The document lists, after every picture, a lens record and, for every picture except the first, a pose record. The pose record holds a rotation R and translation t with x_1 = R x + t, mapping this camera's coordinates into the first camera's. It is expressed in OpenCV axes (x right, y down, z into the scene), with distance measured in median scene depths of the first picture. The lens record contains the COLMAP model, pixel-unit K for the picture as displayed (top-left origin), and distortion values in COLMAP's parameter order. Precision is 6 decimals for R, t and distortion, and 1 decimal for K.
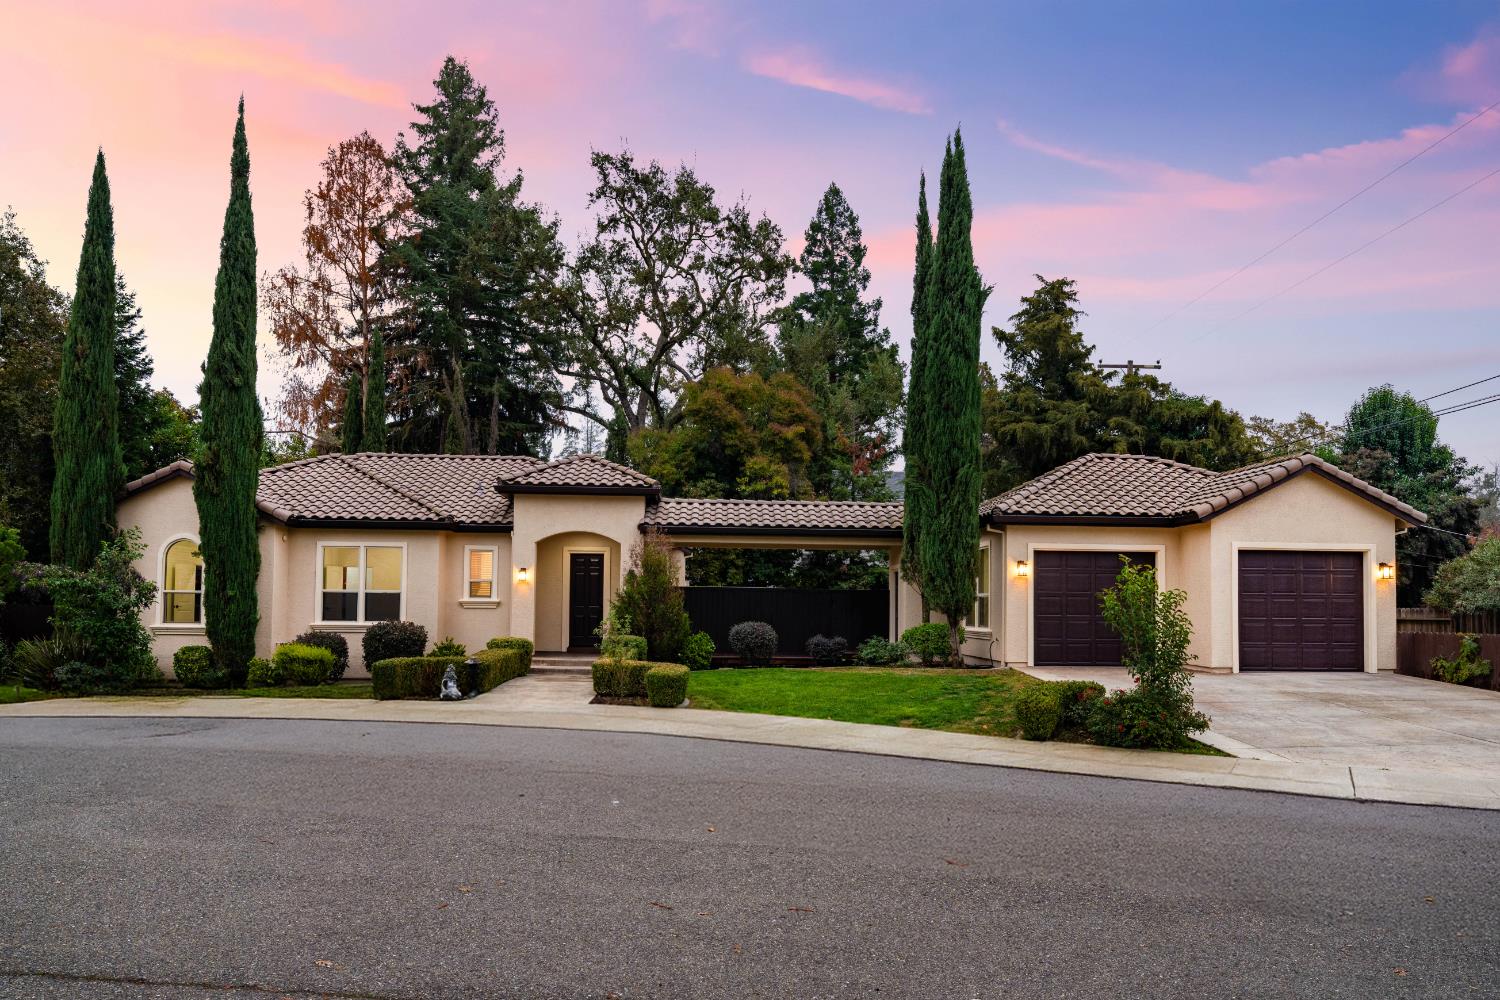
lens RADIAL K [[821.5, 0, 748.3], [0, 821.5, 499.8], [0, 0, 1]] dist [0.001248, 0.000128]
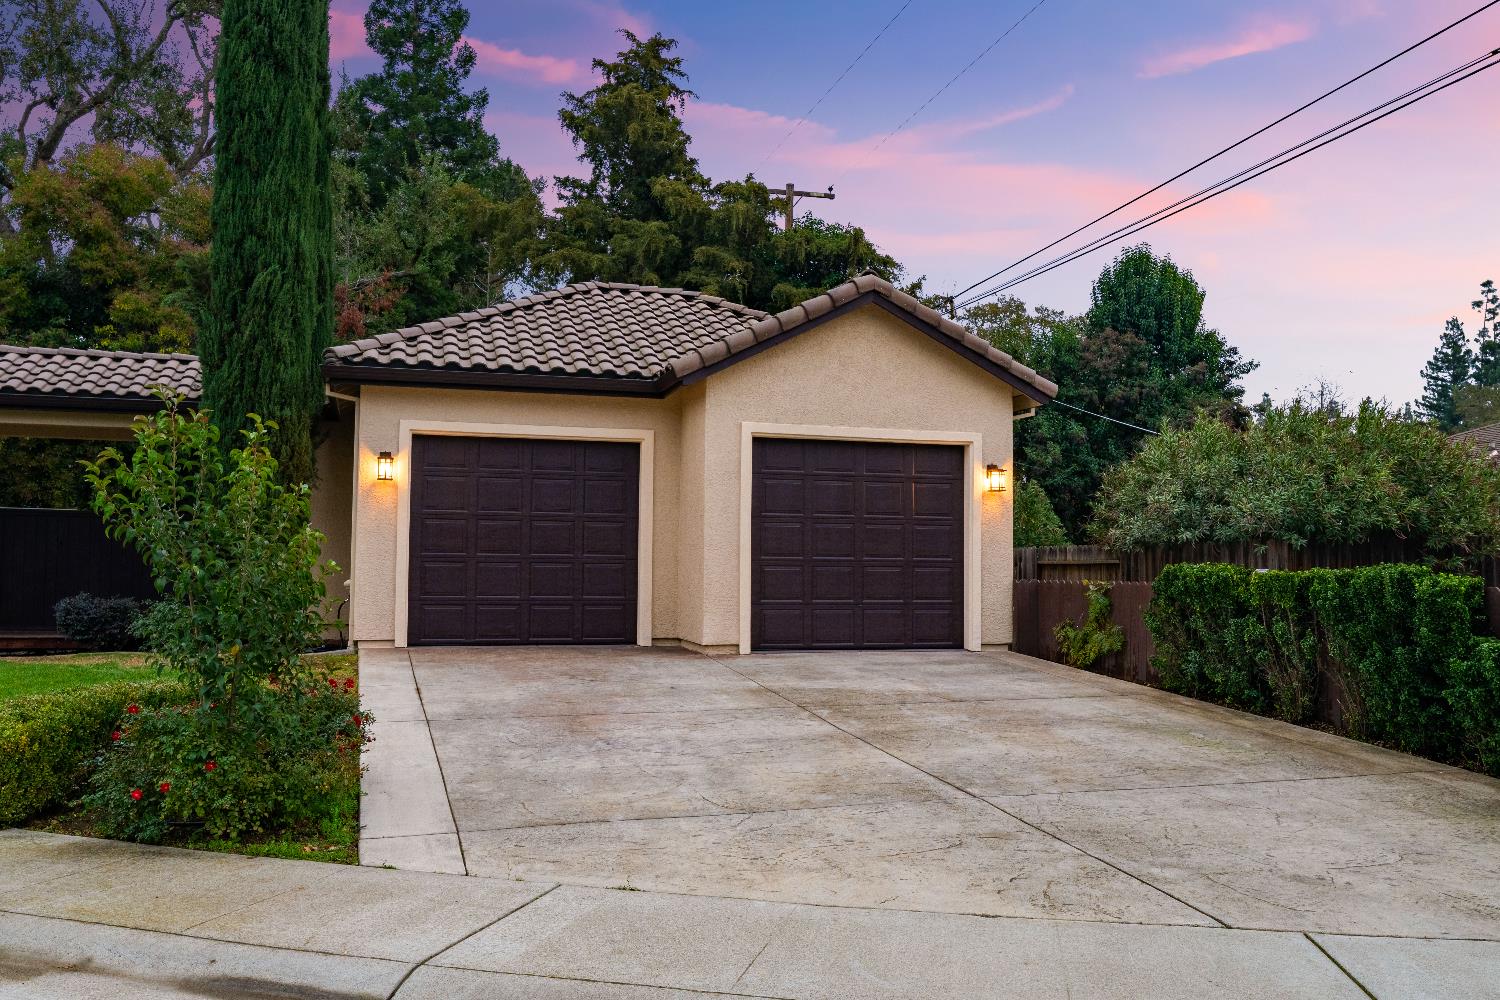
lens RADIAL K [[1043.3, 0, 749.9], [0, 1043.3, 402.0], [0, 0, 1]] dist [-0.002489, -0.000618]
pose [[0.982326, 0.029315, 0.184870, 0.386546], [-0.023539, 0.999166, -0.033359, 0.051304], [-0.185694, 0.028418, 0.982197, 0.243268]]
